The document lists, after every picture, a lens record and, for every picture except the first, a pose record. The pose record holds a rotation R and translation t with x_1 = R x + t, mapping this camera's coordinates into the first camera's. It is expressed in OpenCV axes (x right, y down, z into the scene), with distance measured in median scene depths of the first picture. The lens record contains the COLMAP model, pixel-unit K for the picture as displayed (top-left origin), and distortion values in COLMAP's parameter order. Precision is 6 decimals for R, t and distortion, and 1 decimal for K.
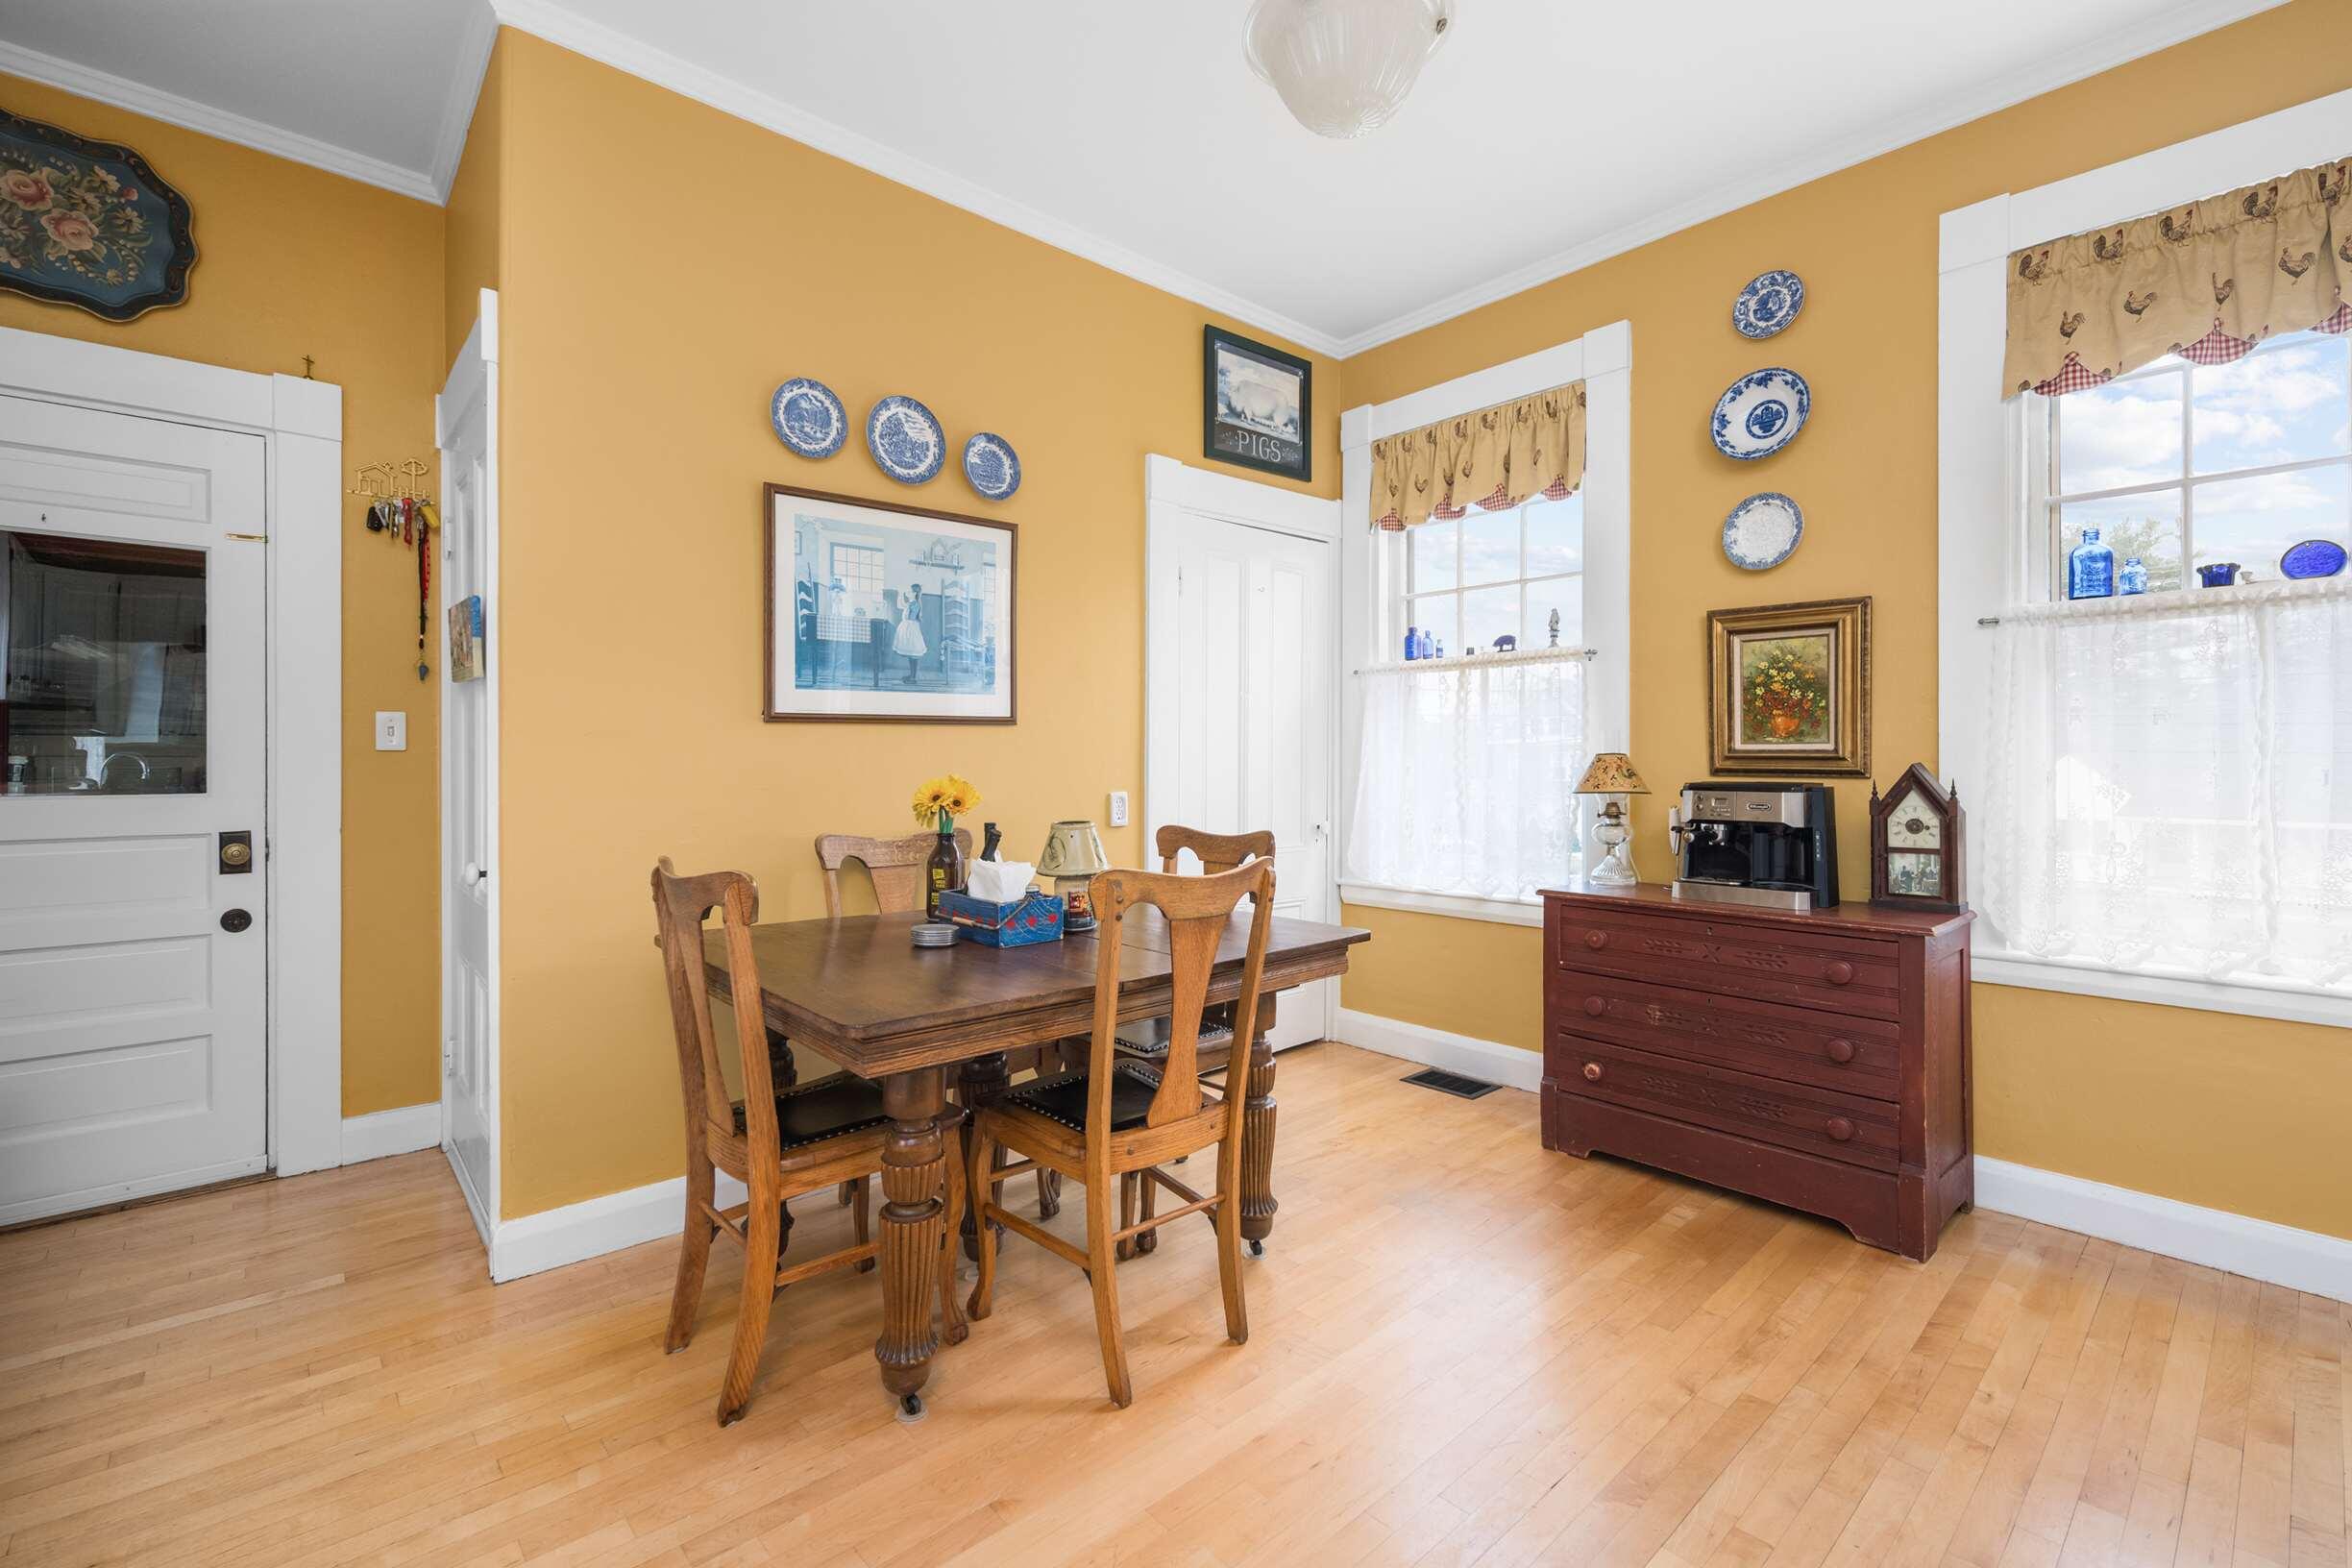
lens RADIAL K [[1008.7, 0, 1178.5], [0, 1008.7, 770.5], [0, 0, 1]] dist [-0.000774, -0.000240]
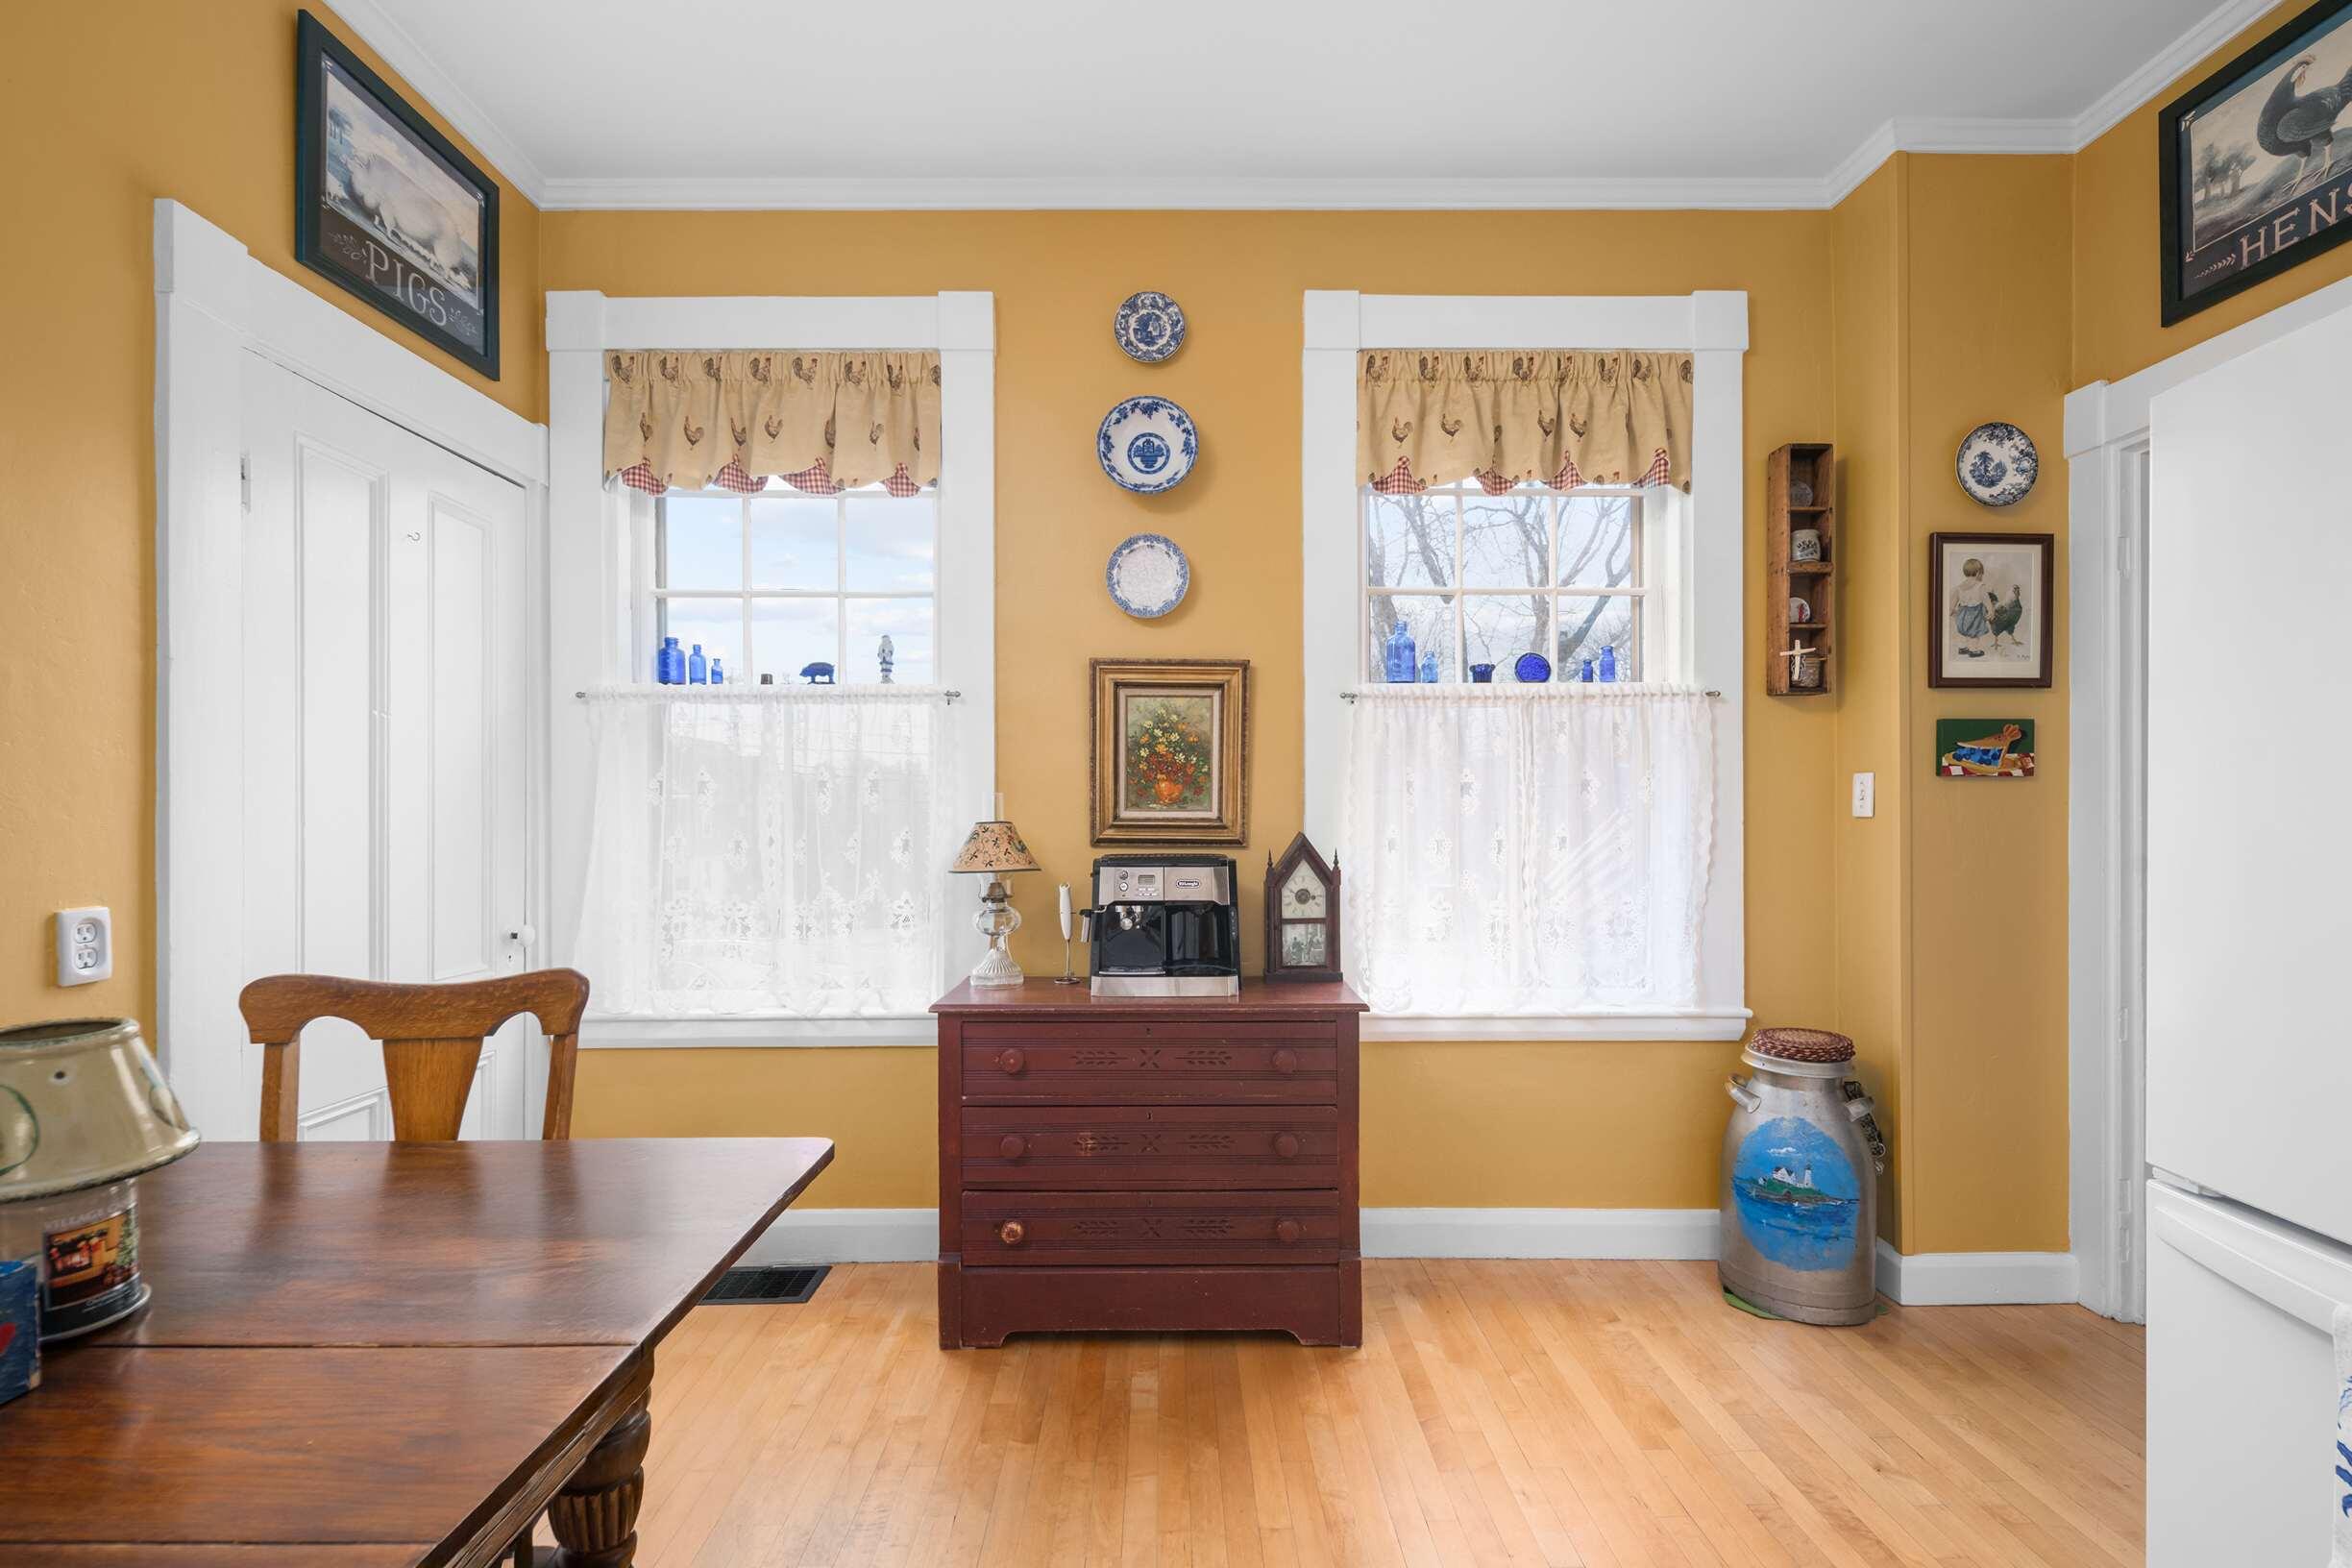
lens RADIAL K [[1022.5, 0, 1177.1], [0, 1022.5, 823.9], [0, 0, 1]] dist [0.003917, 0.000129]
pose [[0.661218, -0.006518, 0.750165, -0.091748], [0.007772, 0.999968, 0.001837, -0.016332], [-0.750153, 0.004616, 0.661248, 0.370713]]
